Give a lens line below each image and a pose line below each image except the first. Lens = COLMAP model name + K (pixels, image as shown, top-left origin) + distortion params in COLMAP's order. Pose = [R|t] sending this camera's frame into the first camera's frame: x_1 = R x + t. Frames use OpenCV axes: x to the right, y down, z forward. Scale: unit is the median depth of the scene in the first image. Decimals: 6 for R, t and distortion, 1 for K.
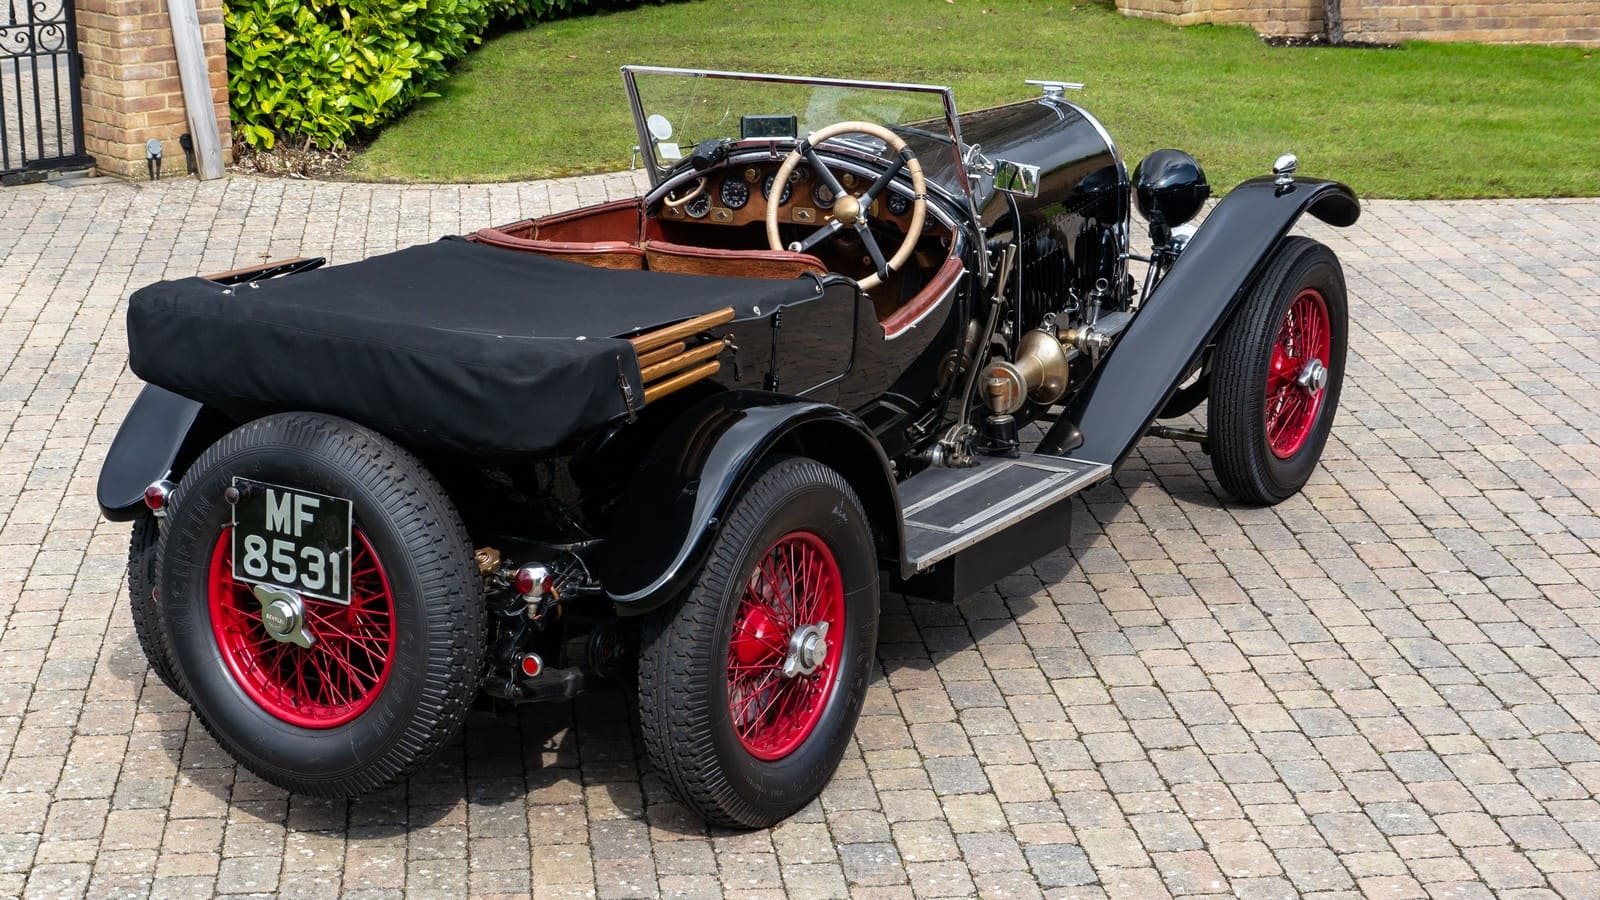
lens RADIAL K [[3068.0, 0, 768.9], [0, 3068.0, 441.4], [0, 0, 1]] dist [0.046447, 0.000000]
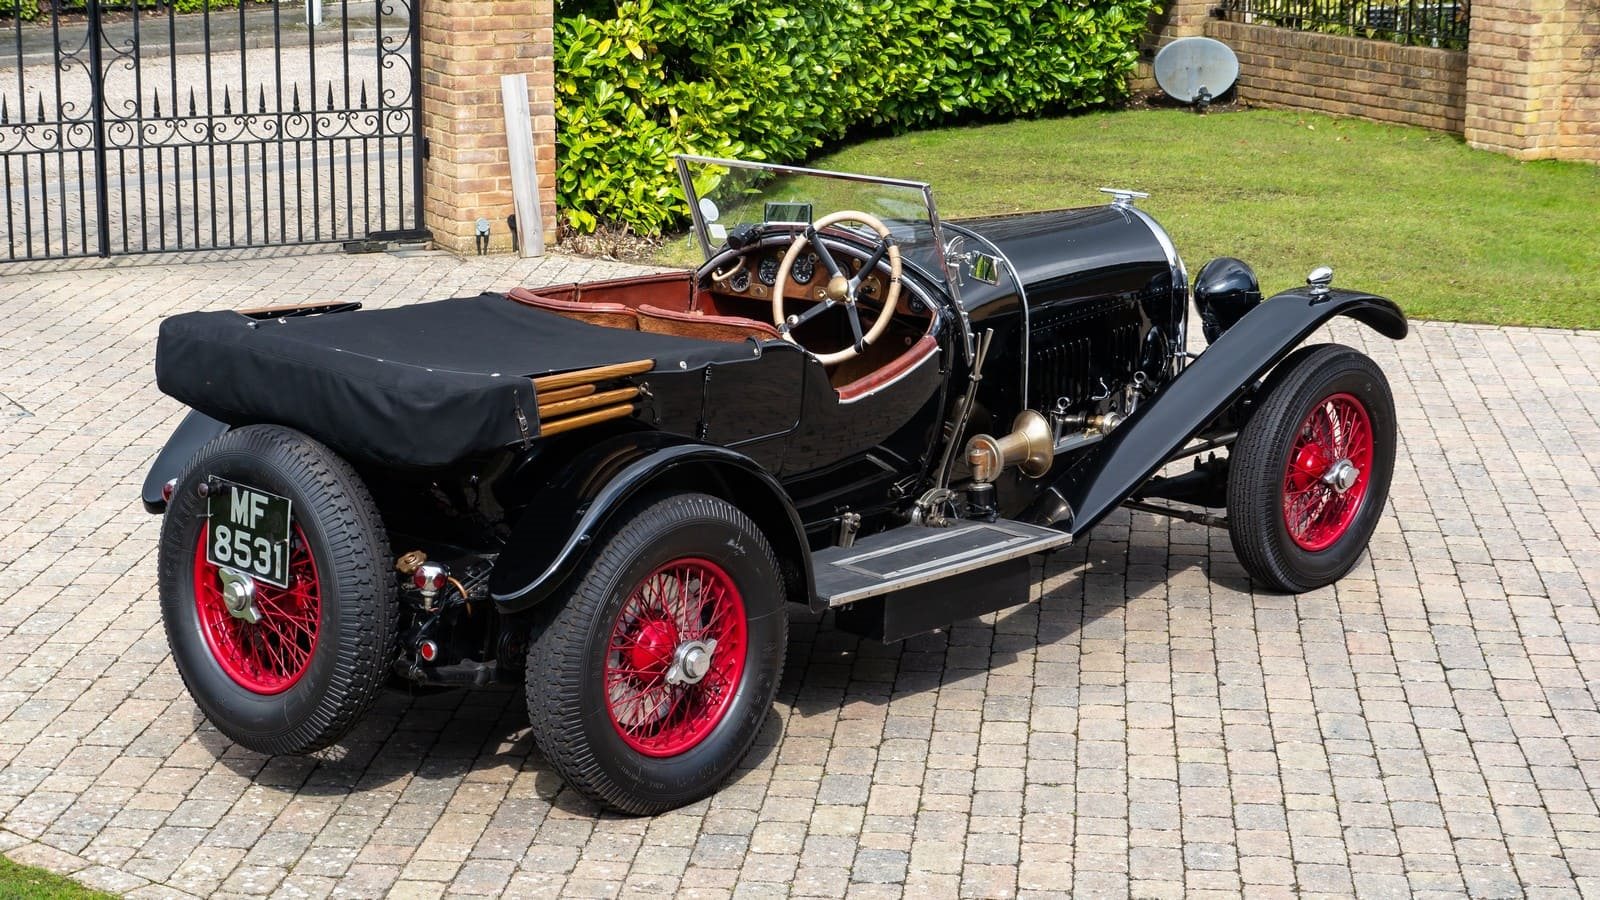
lens RADIAL K [[3068.0, 0, 784.3], [0, 3068.0, 483.9], [0, 0, 1]] dist [0.046447, 0.000000]
pose [[0.979785, 0.064835, -0.189254, 0.215972], [-0.069631, 0.997396, -0.018800, 0.017447], [0.187543, 0.031598, 0.981748, -0.097106]]
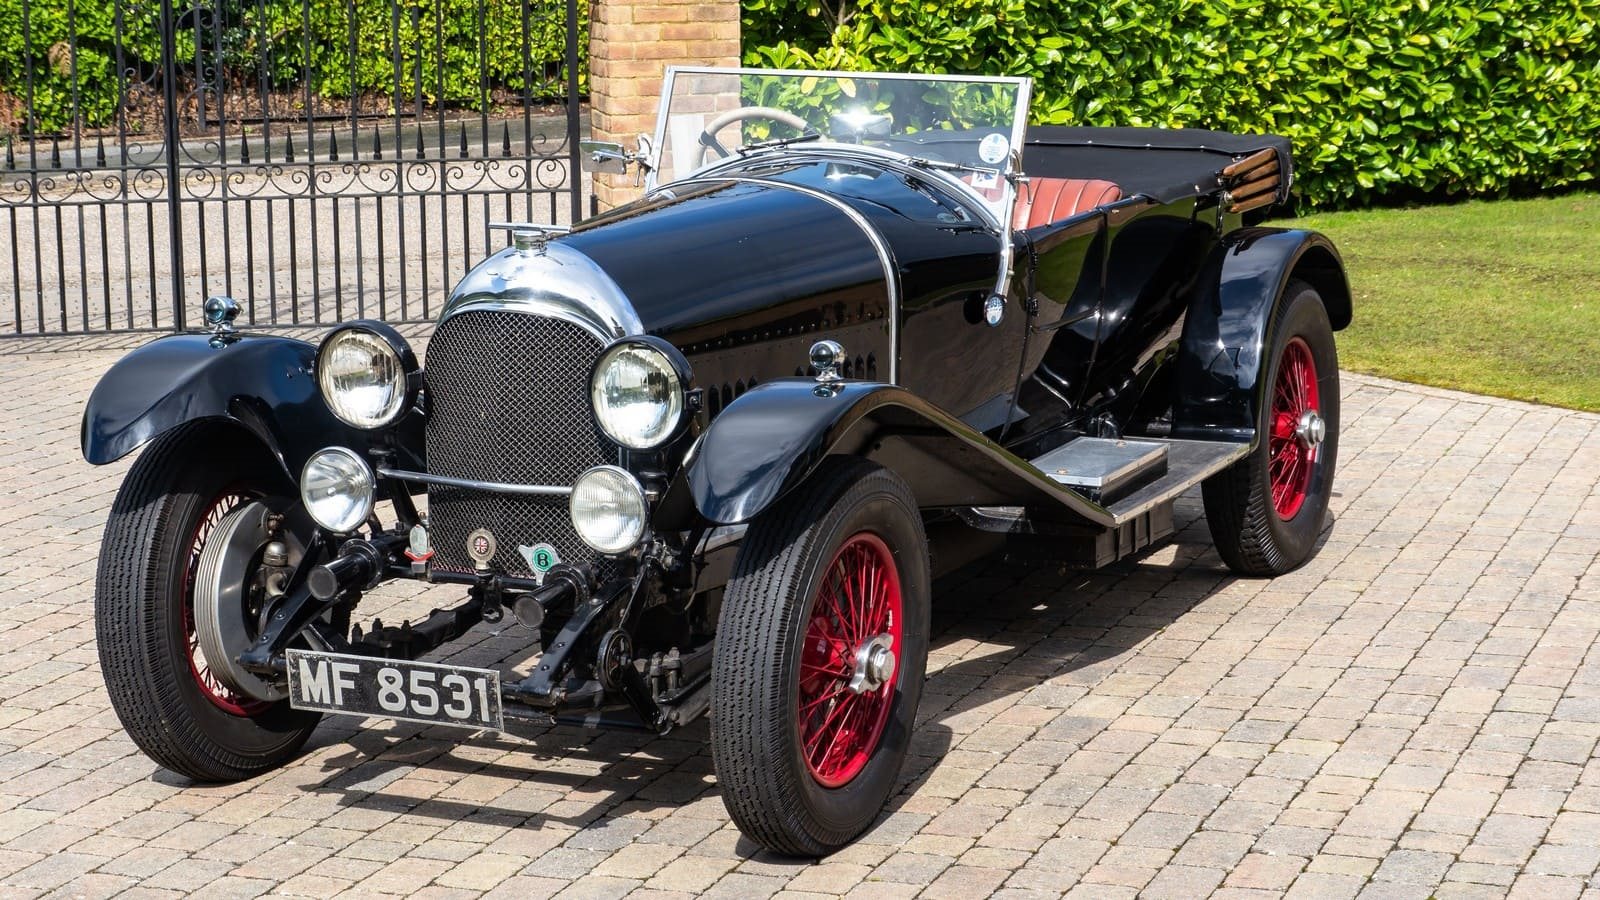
lens RADIAL K [[3334.7, 0, 818.7], [0, 3334.7, 460.5], [0, 0, 1]] dist [0.028089, 0.000000]
pose [[0.903935, 0.075492, -0.420954, 0.452268], [-0.110644, 0.992067, -0.059678, 0.001517], [0.413109, 0.100521, 0.905117, 0.293438]]
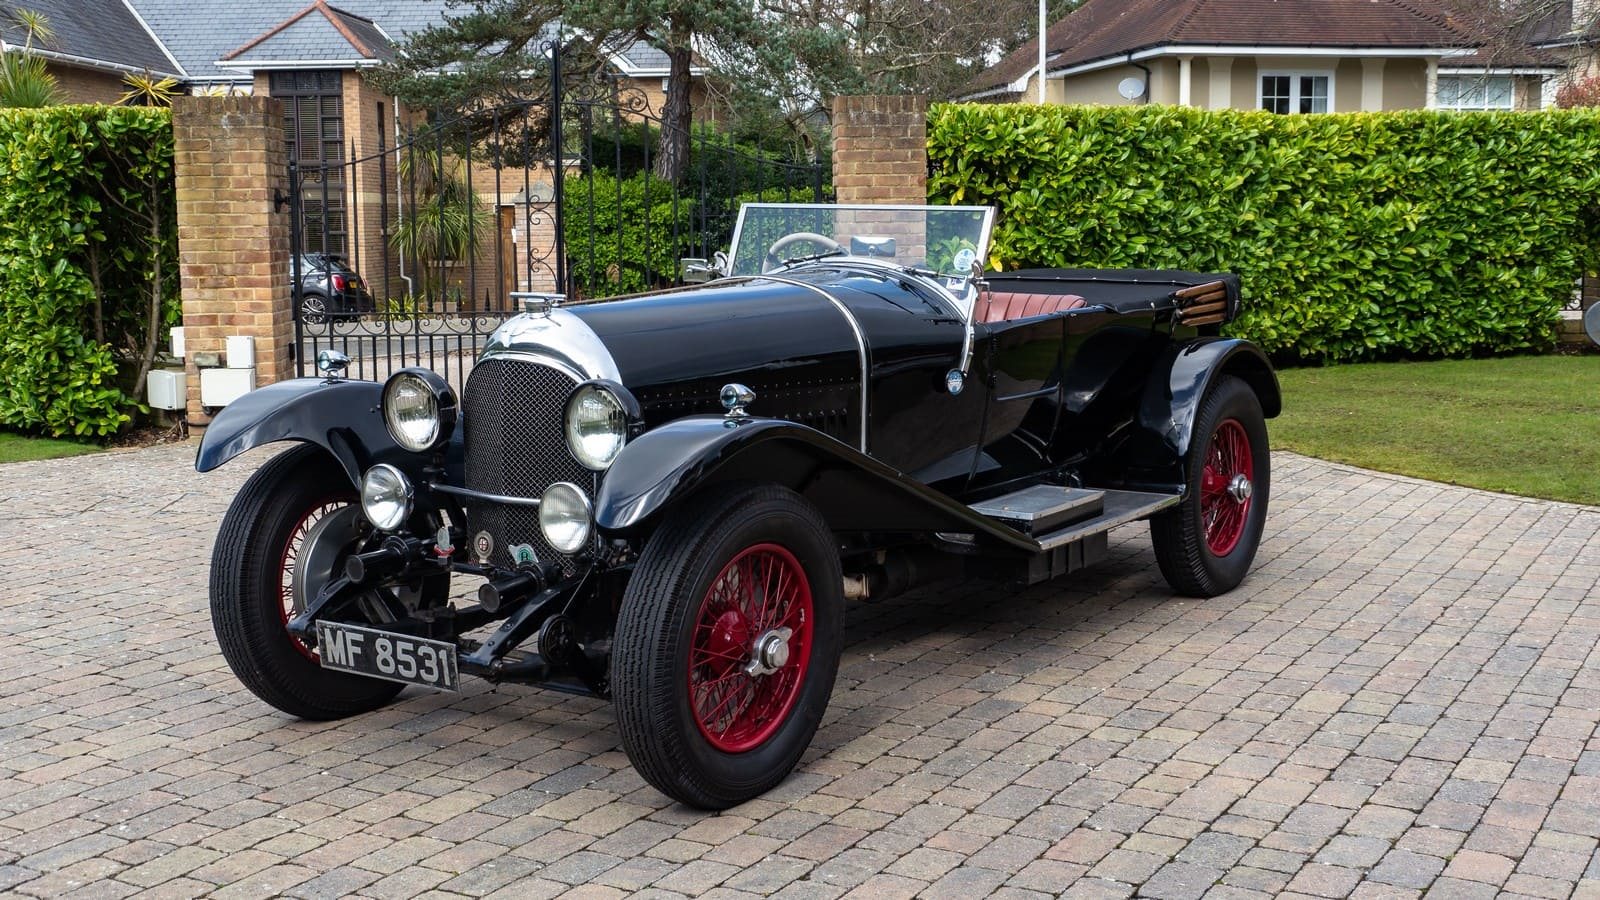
lens RADIAL K [[1856.2, 0, 814.3], [0, 1856.2, 463.4], [0, 0, 1]] dist [0.008734, 0.000000]
pose [[0.820344, 0.085091, -0.565504, 0.441615], [-0.151477, 0.985879, -0.071394, -0.017422], [0.551444, 0.144229, 0.821649, 0.593798]]
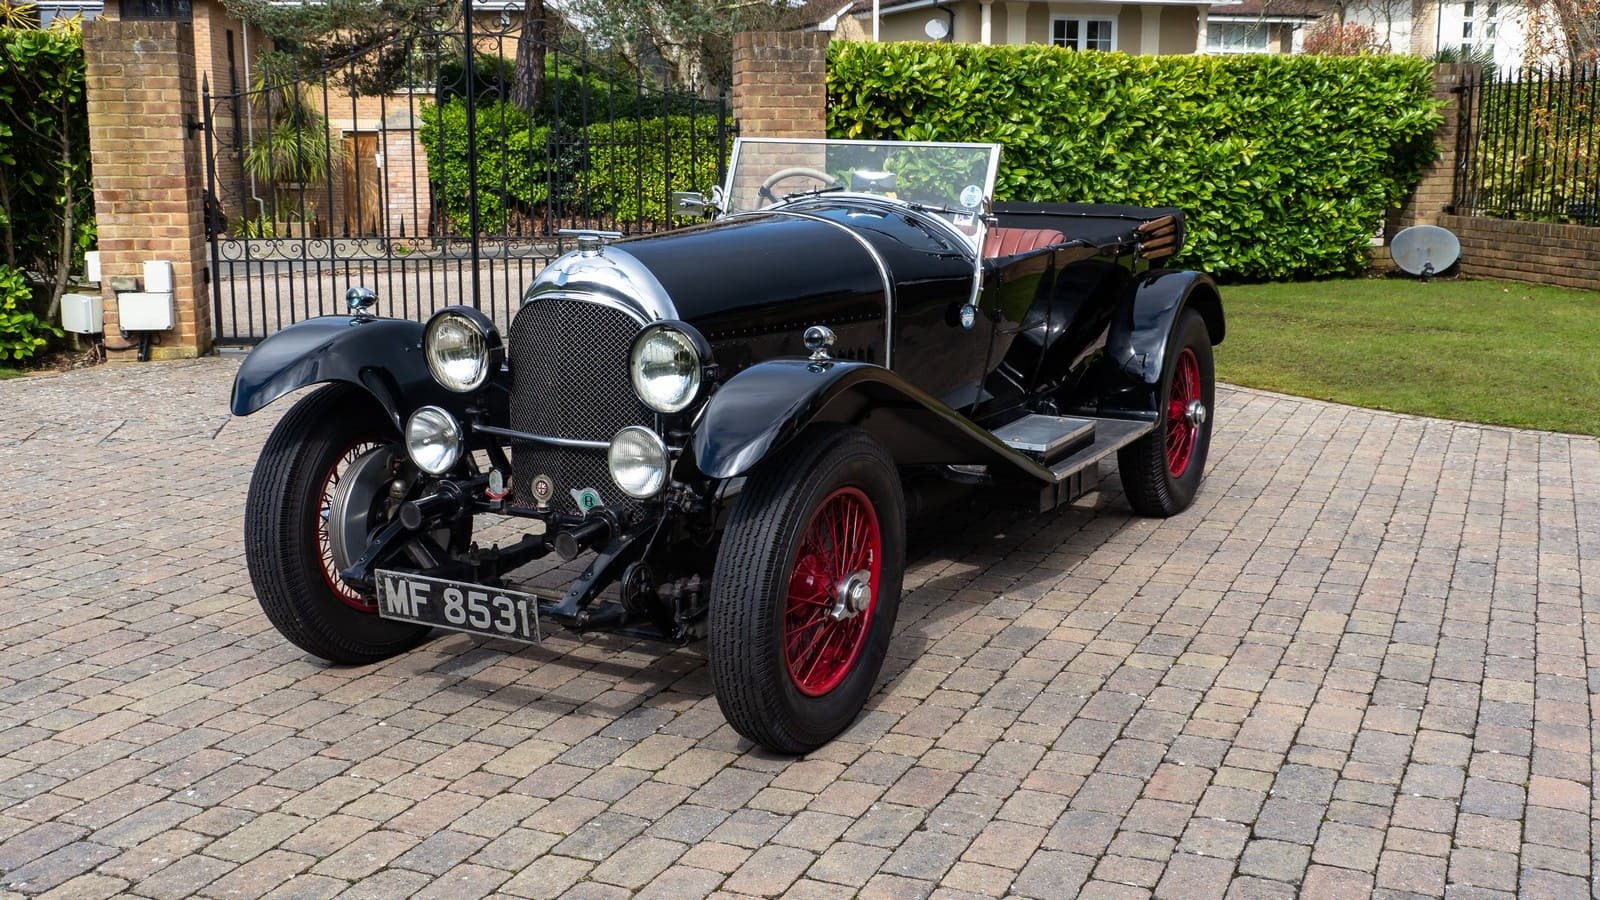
lens RADIAL K [[1679.5, 0, 807.5], [0, 1679.5, 452.5], [0, 0, 1]] dist [0.010168, 0.000000]
pose [[0.877416, 0.104079, -0.468304, 0.339178], [-0.137844, 0.989713, -0.038303, -0.020605], [0.459500, 0.098160, 0.882737, 0.598810]]
